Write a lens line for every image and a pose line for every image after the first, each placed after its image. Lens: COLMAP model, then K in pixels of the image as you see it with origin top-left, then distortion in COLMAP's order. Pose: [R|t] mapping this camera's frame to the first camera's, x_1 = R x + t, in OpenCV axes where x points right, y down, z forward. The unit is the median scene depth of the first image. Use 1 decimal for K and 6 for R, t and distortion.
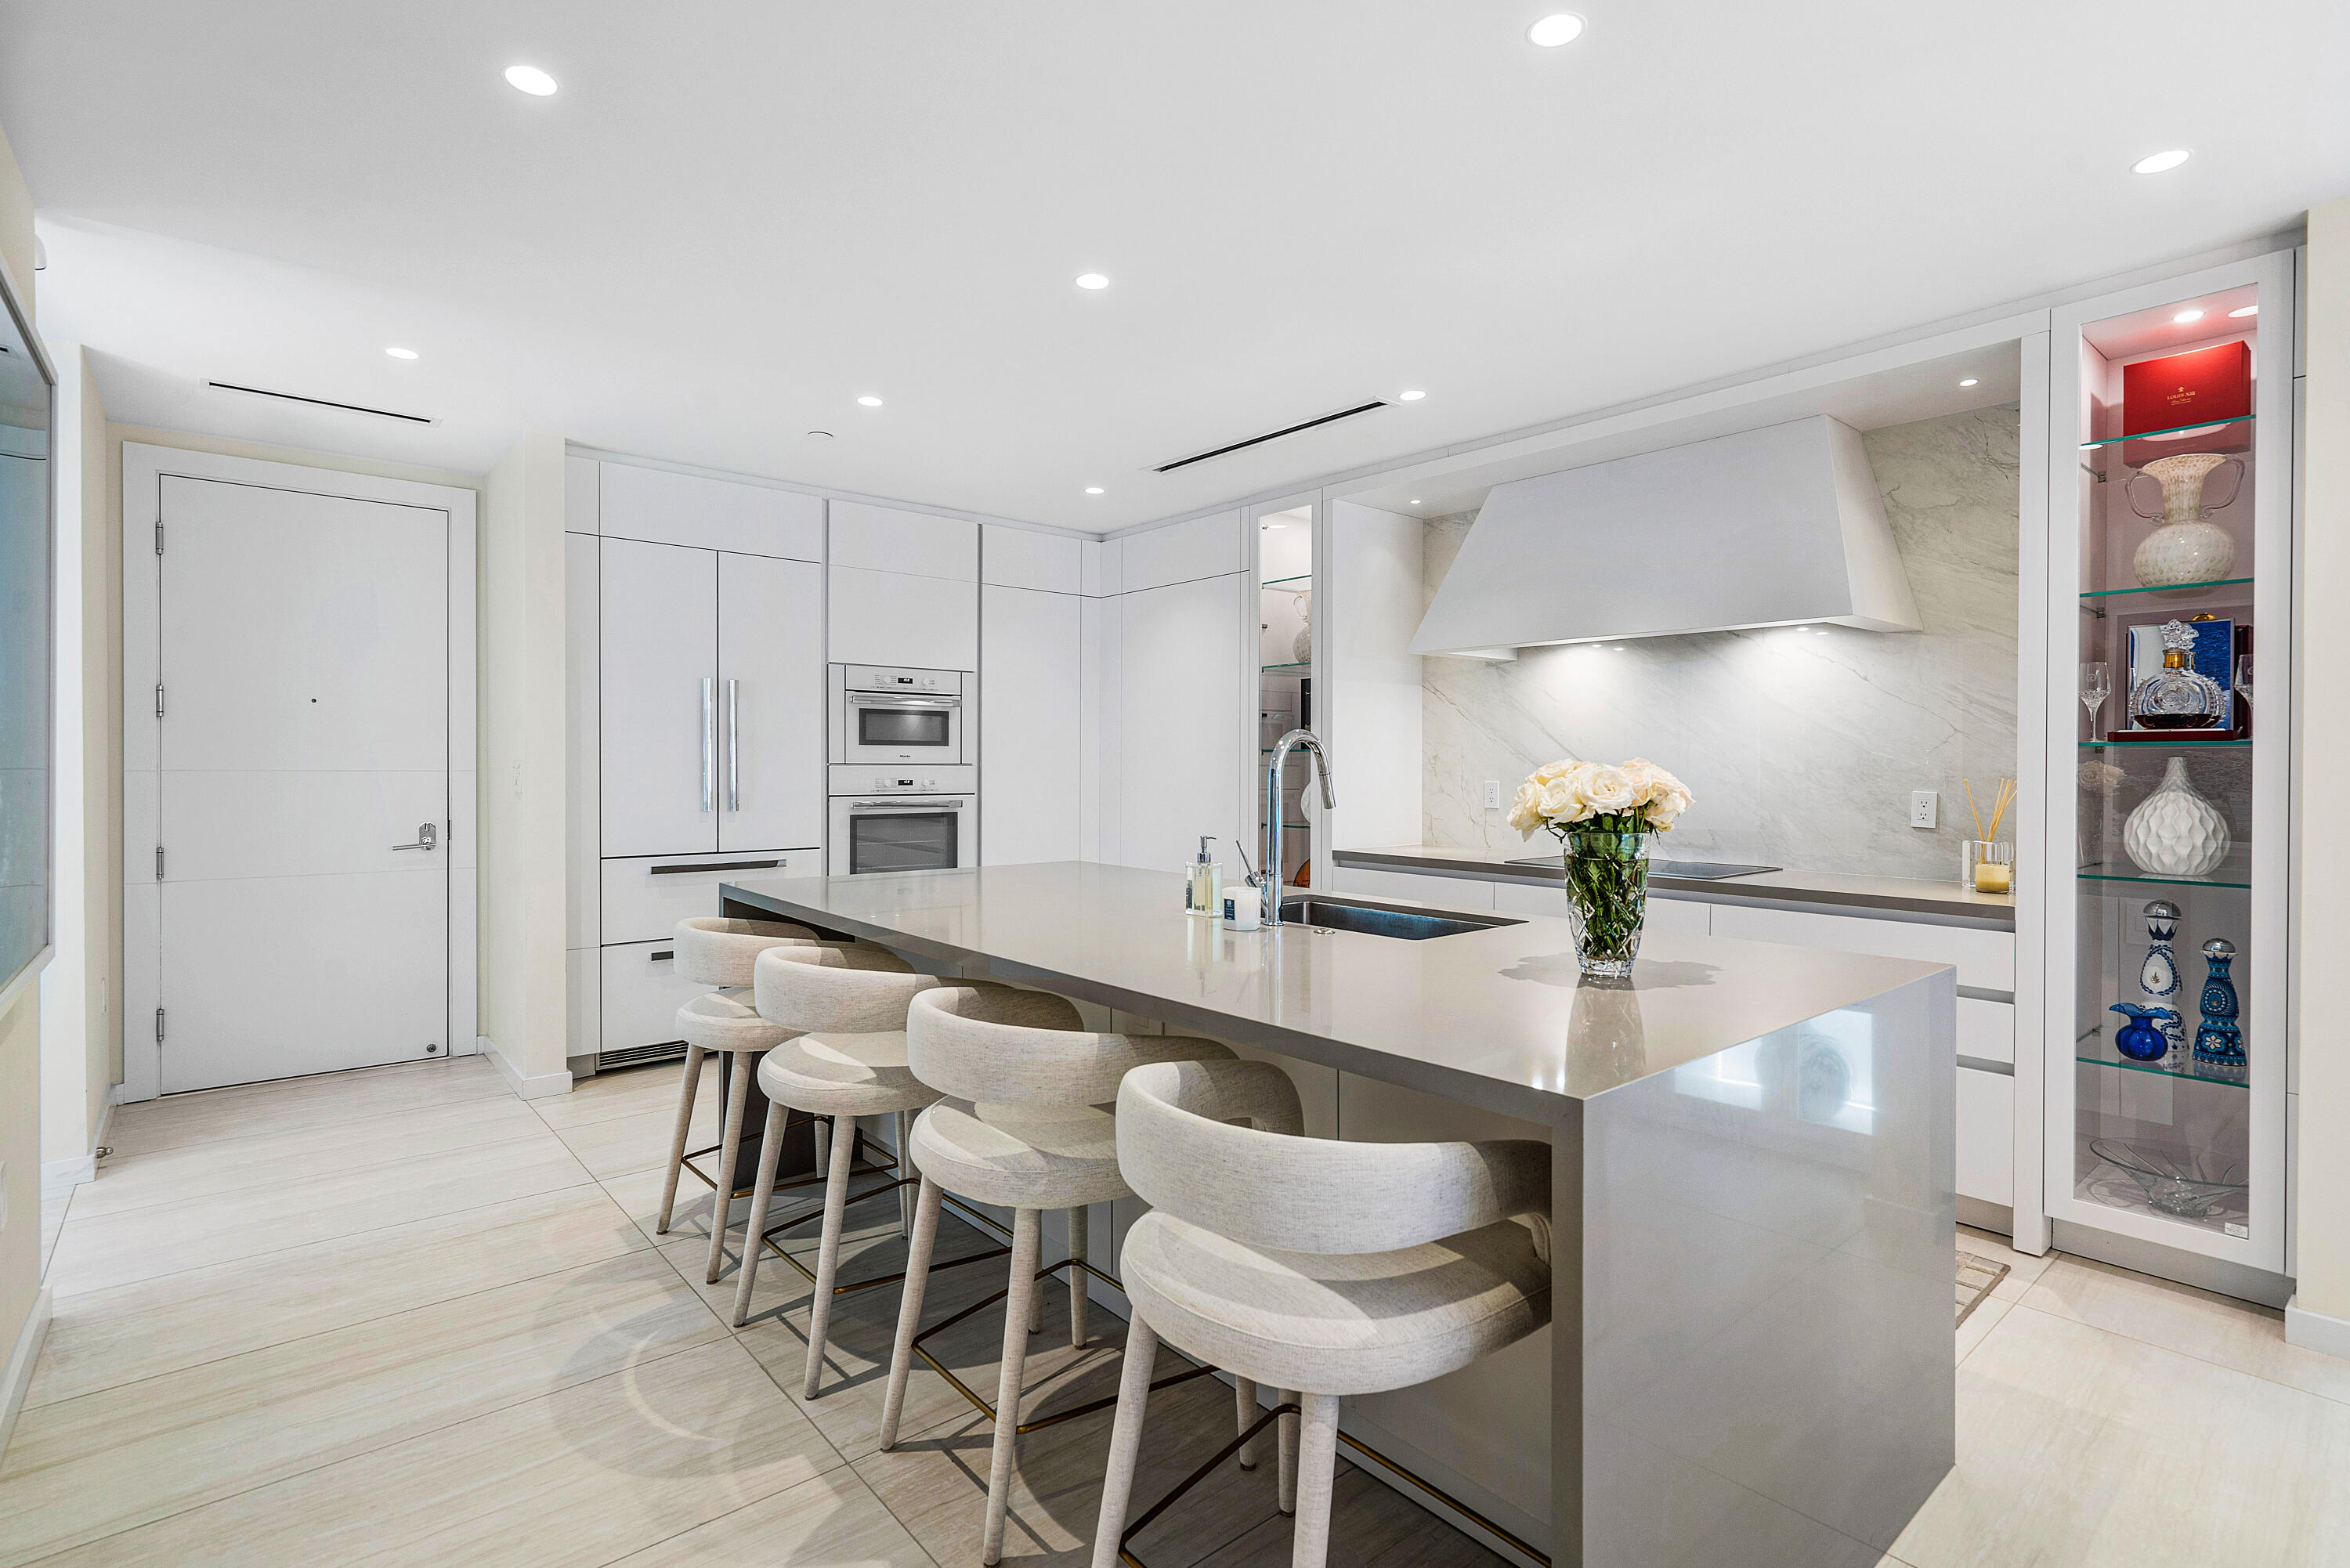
lens RADIAL K [[1119.7, 0, 1178.7], [0, 1119.7, 775.2], [0, 0, 1]] dist [-0.001492, -0.000007]
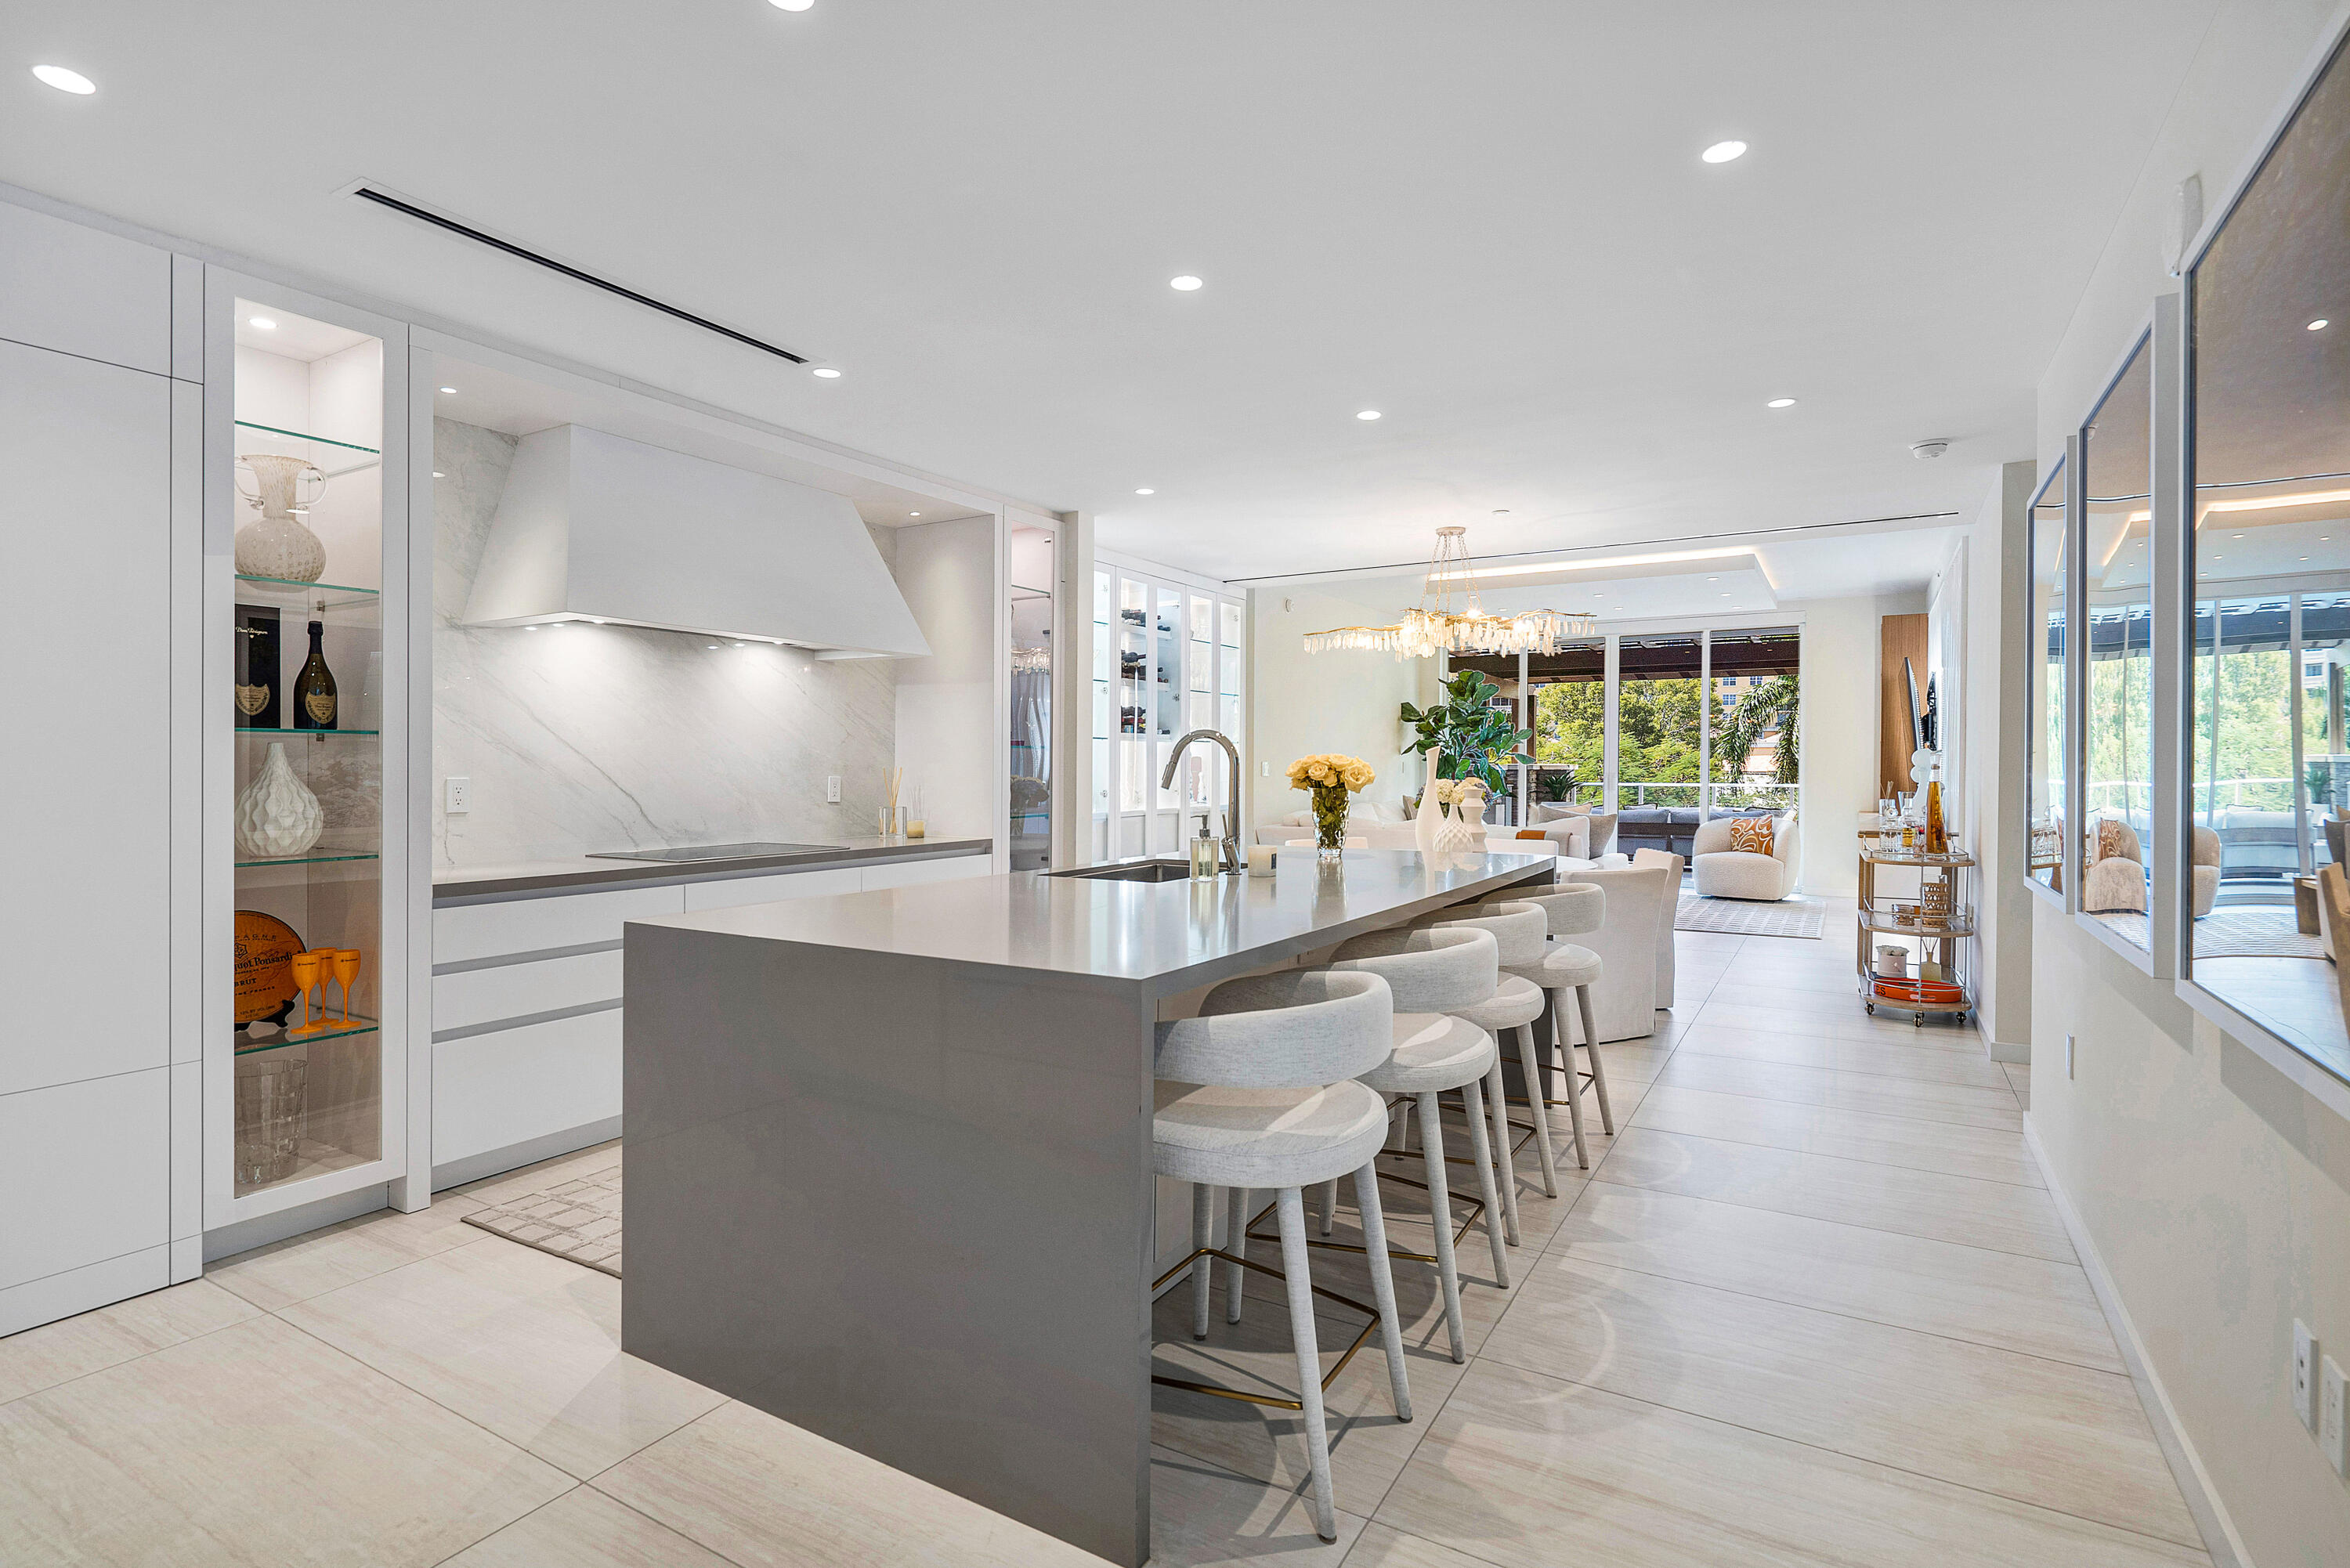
lens RADIAL K [[1125.2, 0, 1186.9], [0, 1125.2, 764.3], [0, 0, 1]] dist [0.014108, -0.000066]
pose [[-0.321534, -0.002665, 0.946894, -0.616352], [0.007708, 0.999956, 0.005431, -0.003575], [-0.946867, 0.009045, -0.321499, 0.772843]]
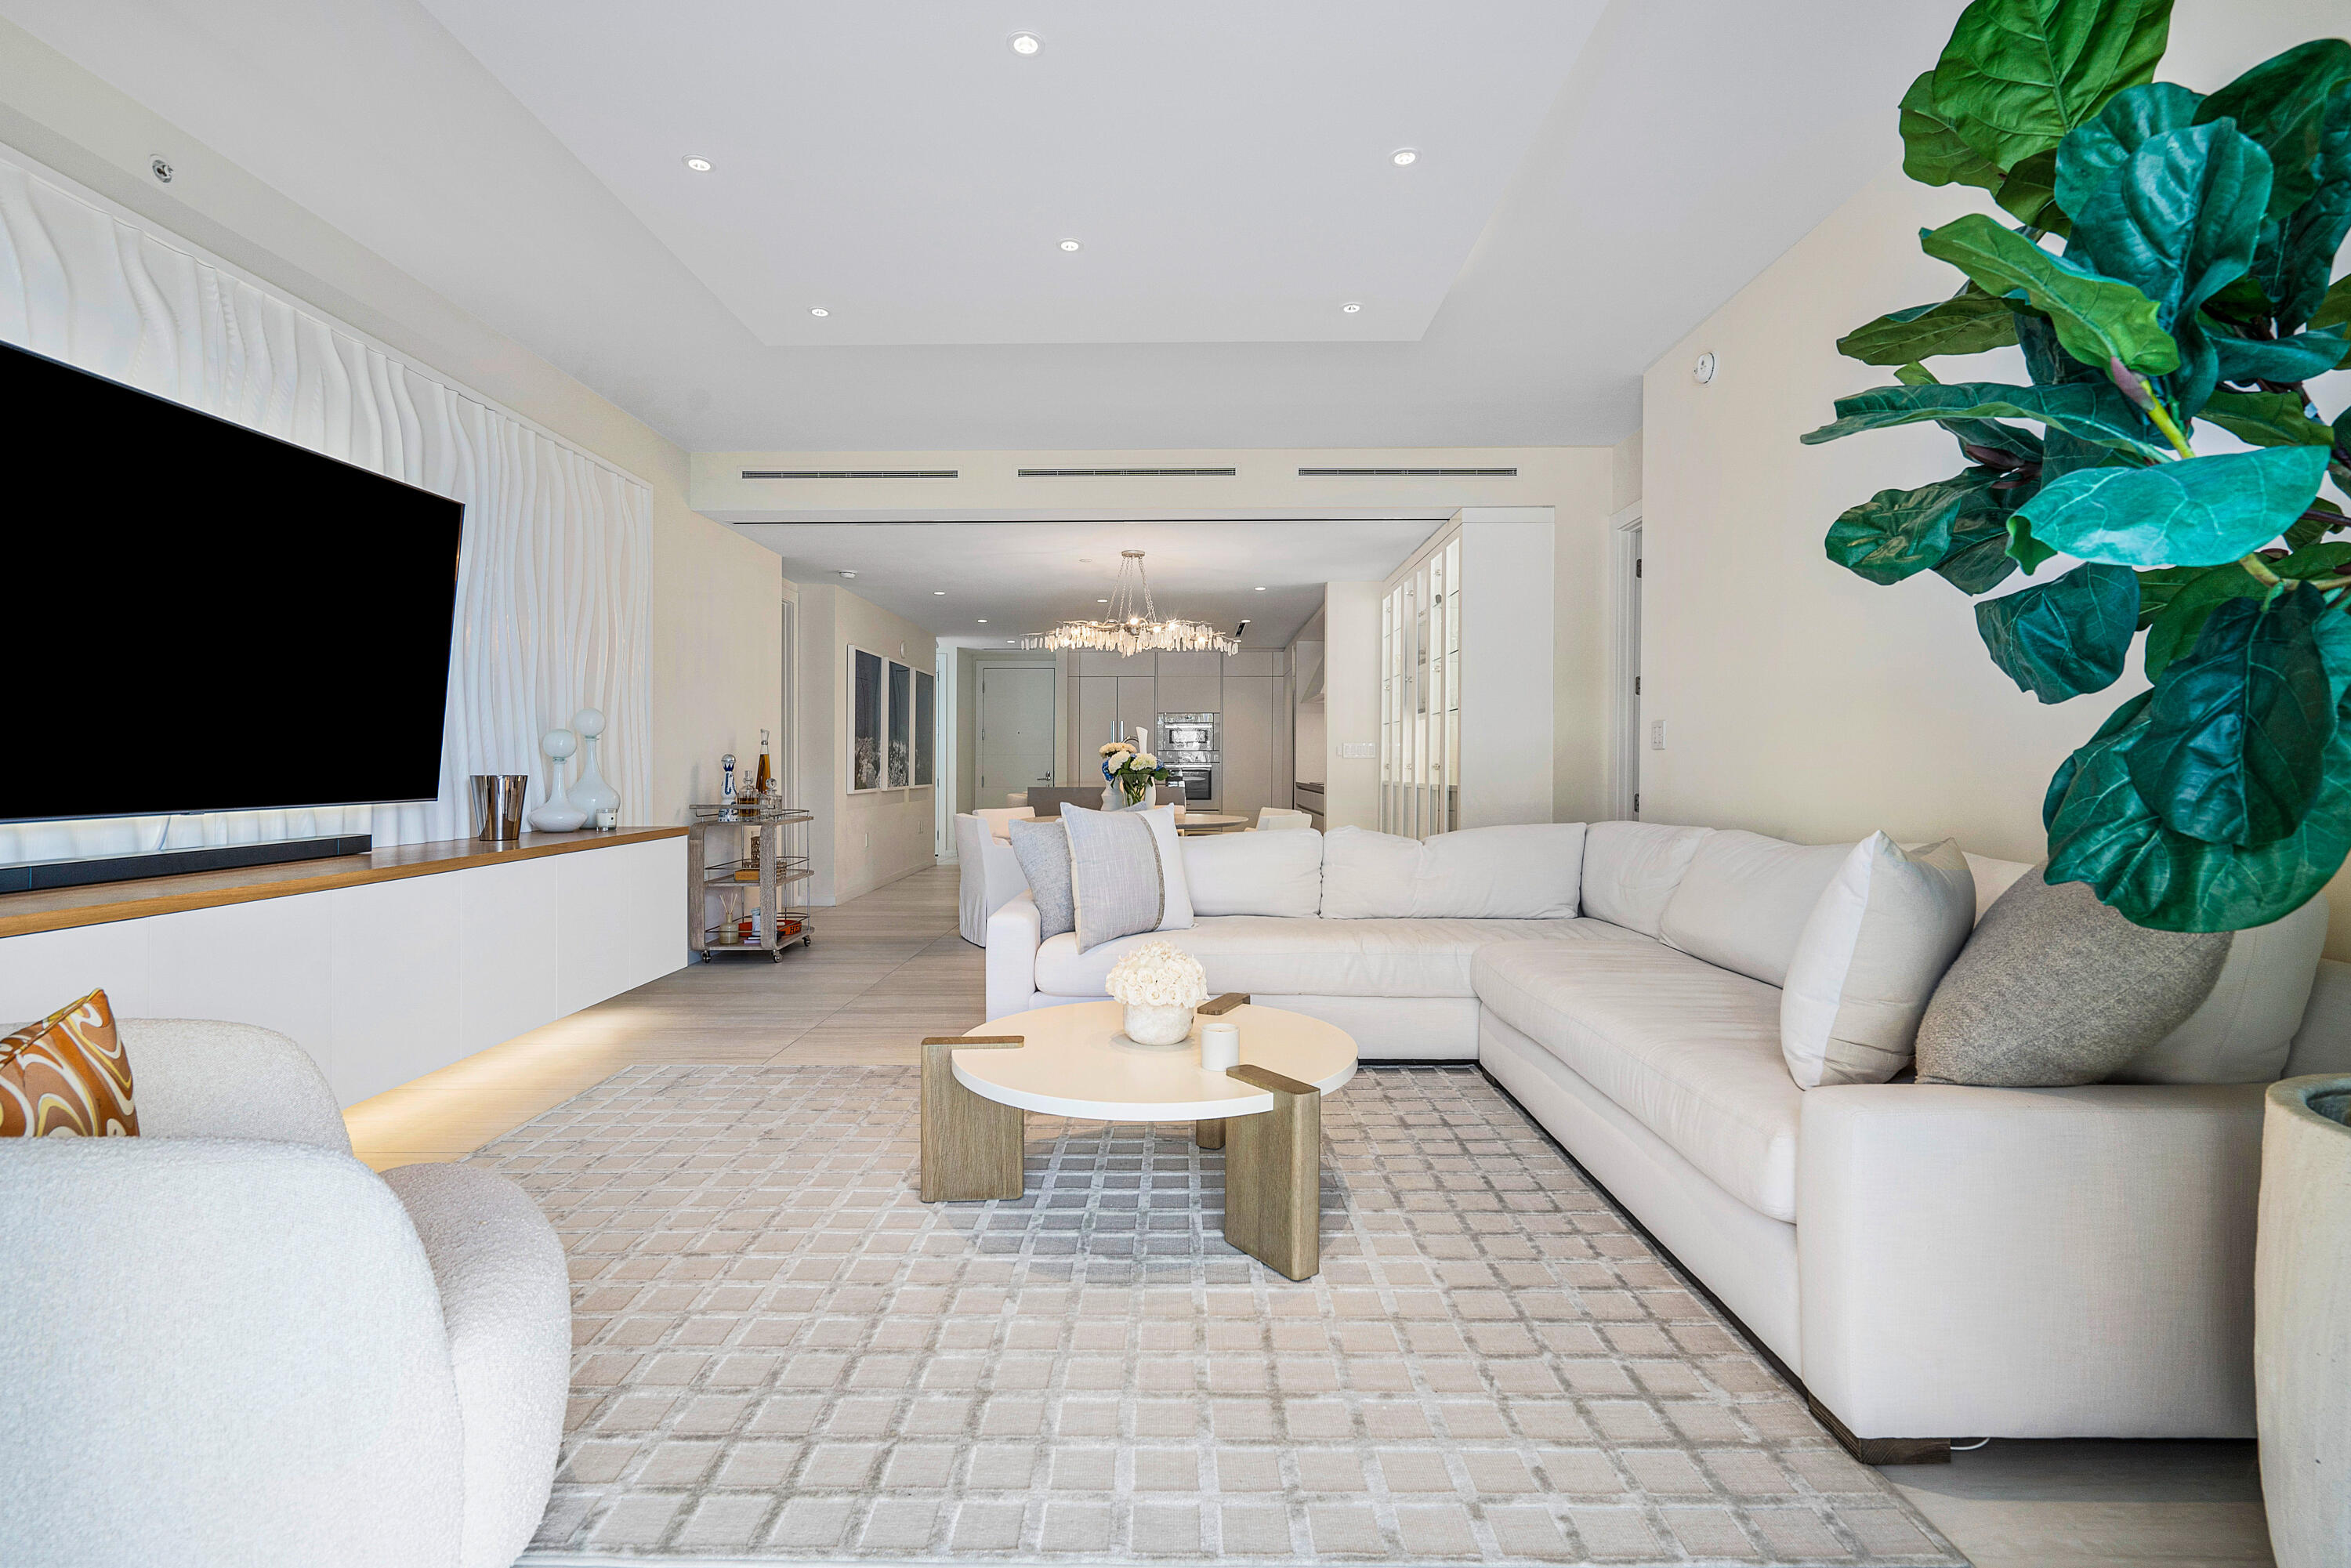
lens RADIAL K [[1092.6, 0, 1167.4], [0, 1092.6, 766.5], [0, 0, 1]] dist [-0.024588, -0.000180]
pose [[0.752072, -0.004038, -0.659069, 1.504884], [-0.001798, 0.999965, -0.008179, 0.051520], [0.659078, 0.007336, 0.752038, -1.003787]]
